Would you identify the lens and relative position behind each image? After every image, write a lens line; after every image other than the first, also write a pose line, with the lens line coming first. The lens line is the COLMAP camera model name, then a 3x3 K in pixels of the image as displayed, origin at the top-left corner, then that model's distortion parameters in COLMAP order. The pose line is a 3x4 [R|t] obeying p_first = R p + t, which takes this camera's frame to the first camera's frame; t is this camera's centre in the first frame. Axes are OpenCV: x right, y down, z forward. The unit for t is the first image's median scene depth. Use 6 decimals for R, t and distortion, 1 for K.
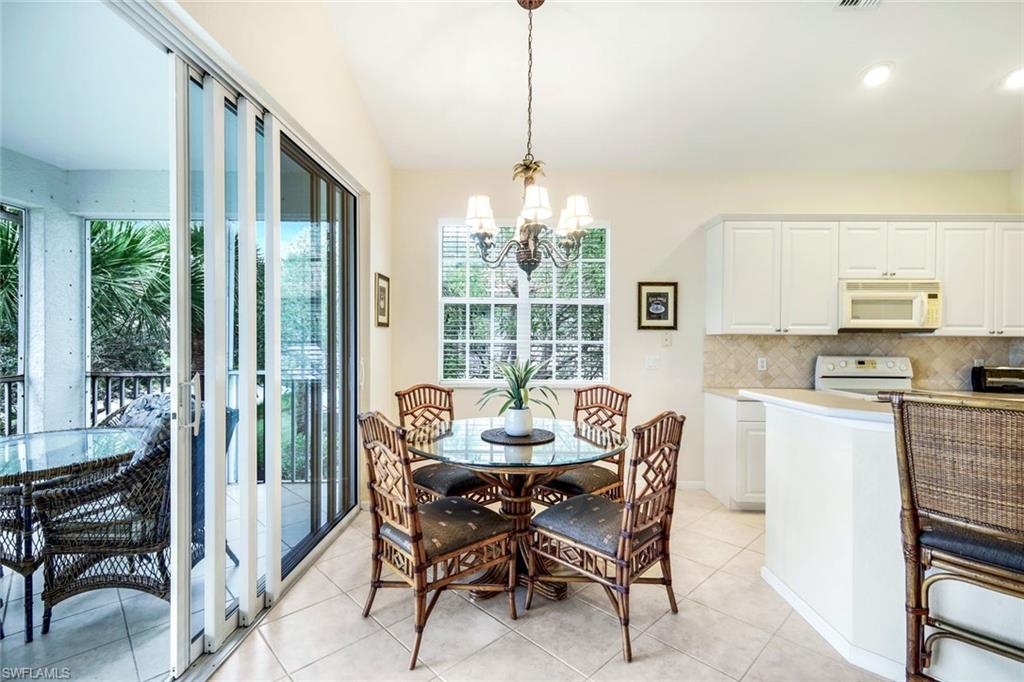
lens RADIAL K [[456.0, 0, 509.0], [0, 456.0, 338.2], [0, 0, 1]] dist [0.004366, -0.000005]
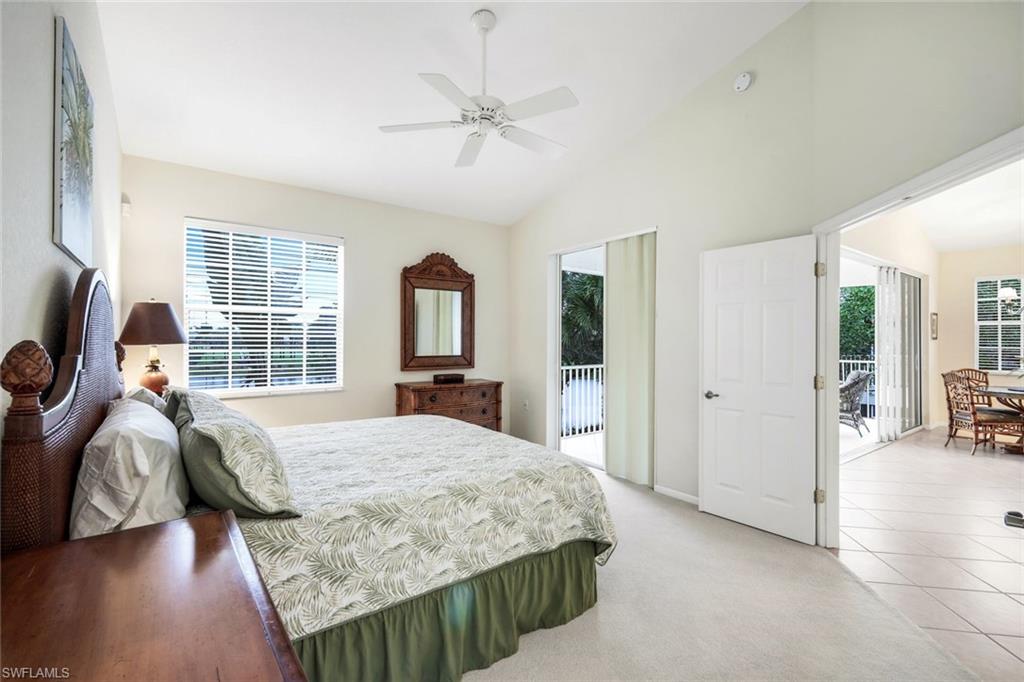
lens RADIAL K [[451.3, 0, 509.6], [0, 451.3, 343.4], [0, 0, 1]] dist [0.007008, -0.000173]
pose [[0.609852, -0.004925, -0.792500, 0.168346], [0.003759, 0.999987, -0.003322, -0.009857], [0.792506, -0.000954, 0.609863, -1.789829]]
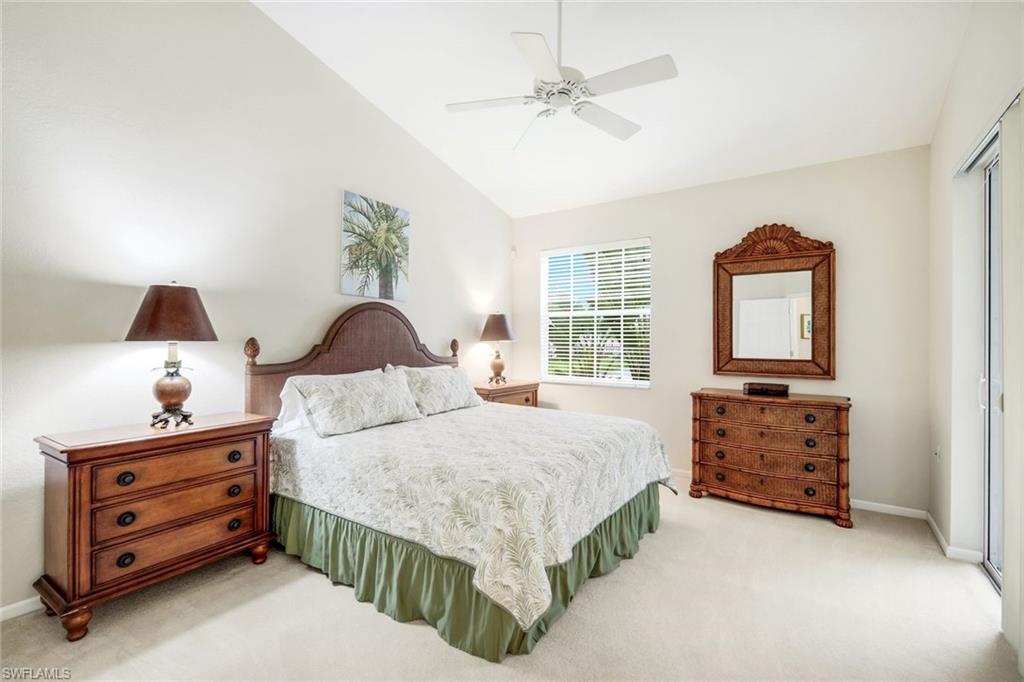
lens RADIAL K [[462.9, 0, 519.6], [0, 462.9, 339.1], [0, 0, 1]] dist [0.011326, 0.000088]
pose [[-0.549506, -0.008081, -0.835451, 0.174293], [-0.007201, 0.999962, -0.004935, -0.015043], [0.835459, 0.003304, -0.549543, -0.882350]]
